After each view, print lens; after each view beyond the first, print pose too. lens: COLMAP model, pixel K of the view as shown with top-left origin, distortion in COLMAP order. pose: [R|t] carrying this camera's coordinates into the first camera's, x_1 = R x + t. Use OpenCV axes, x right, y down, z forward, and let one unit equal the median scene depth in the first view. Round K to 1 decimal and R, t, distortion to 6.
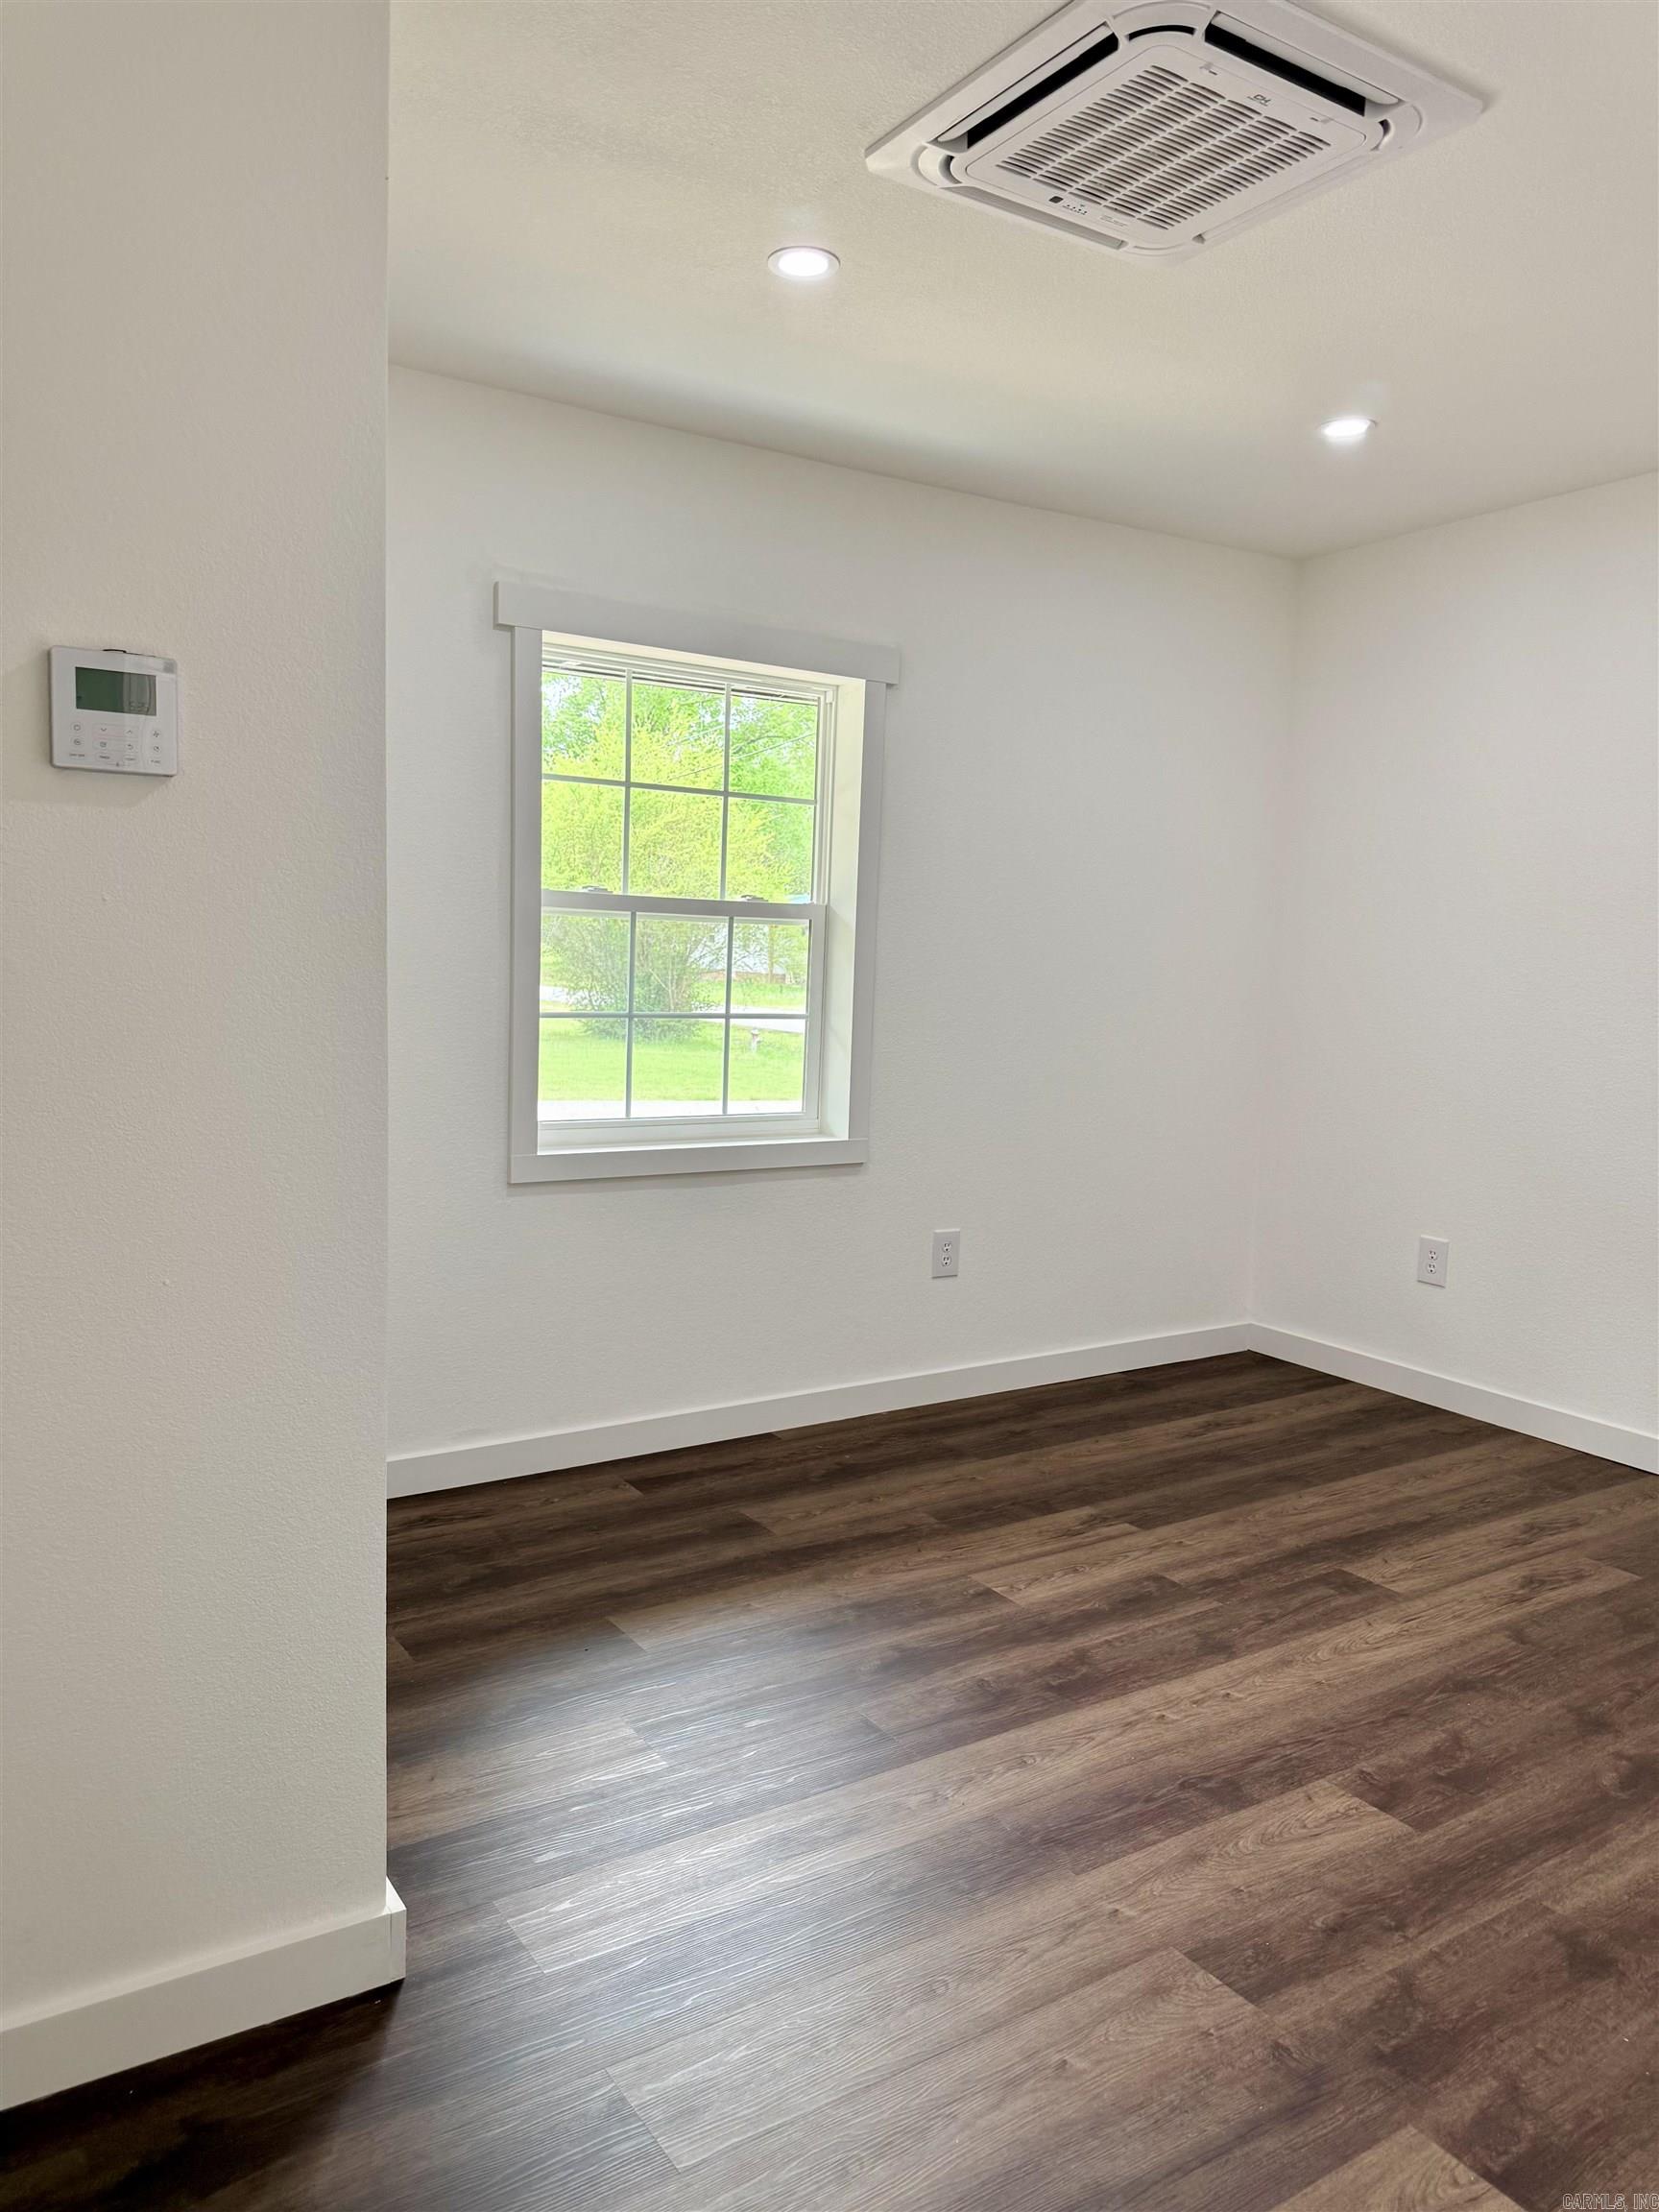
lens RADIAL K [[1568.2, 0, 837.4], [0, 1568.2, 1103.8], [0, 0, 1]] dist [0.036877, -0.040841]
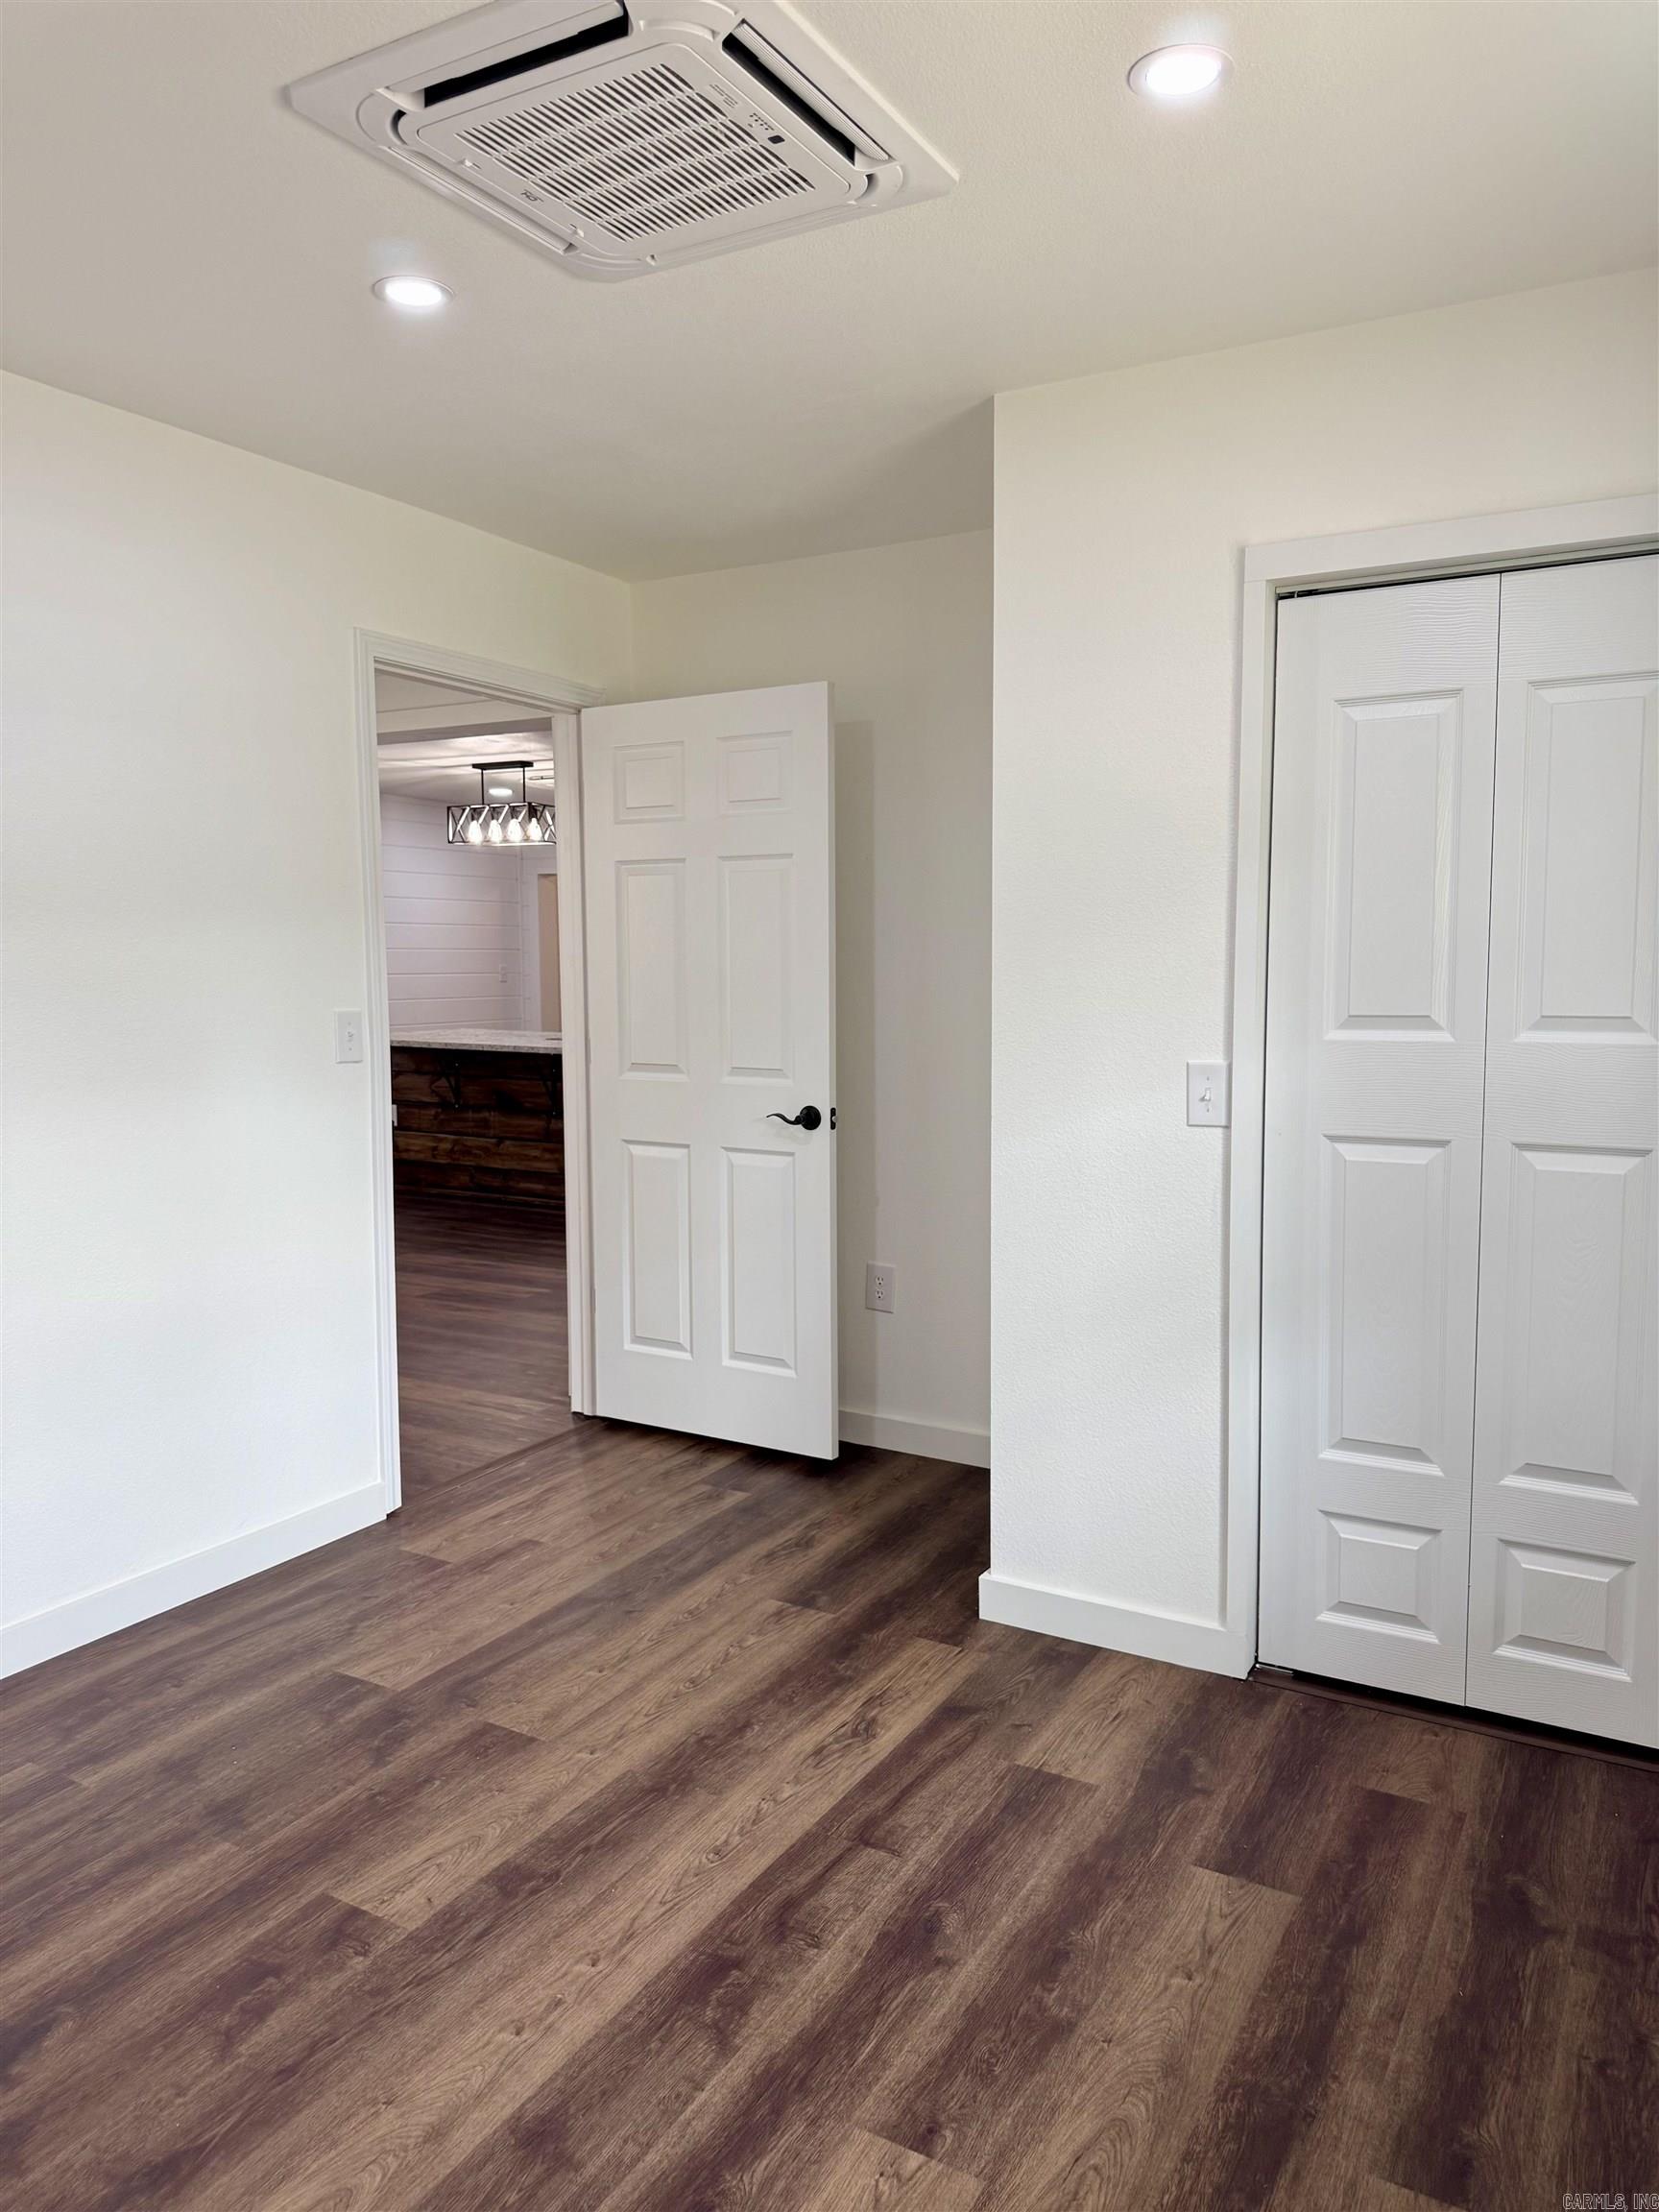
lens RADIAL K [[1568.2, 0, 837.4], [0, 1568.2, 1103.8], [0, 0, 1]] dist [0.036877, -0.040841]
pose [[-0.891974, 0.018921, -0.451690, 0.511783], [-0.065888, 0.983015, 0.171292, -0.230150], [0.447259, 0.182549, -0.875577, 1.900527]]
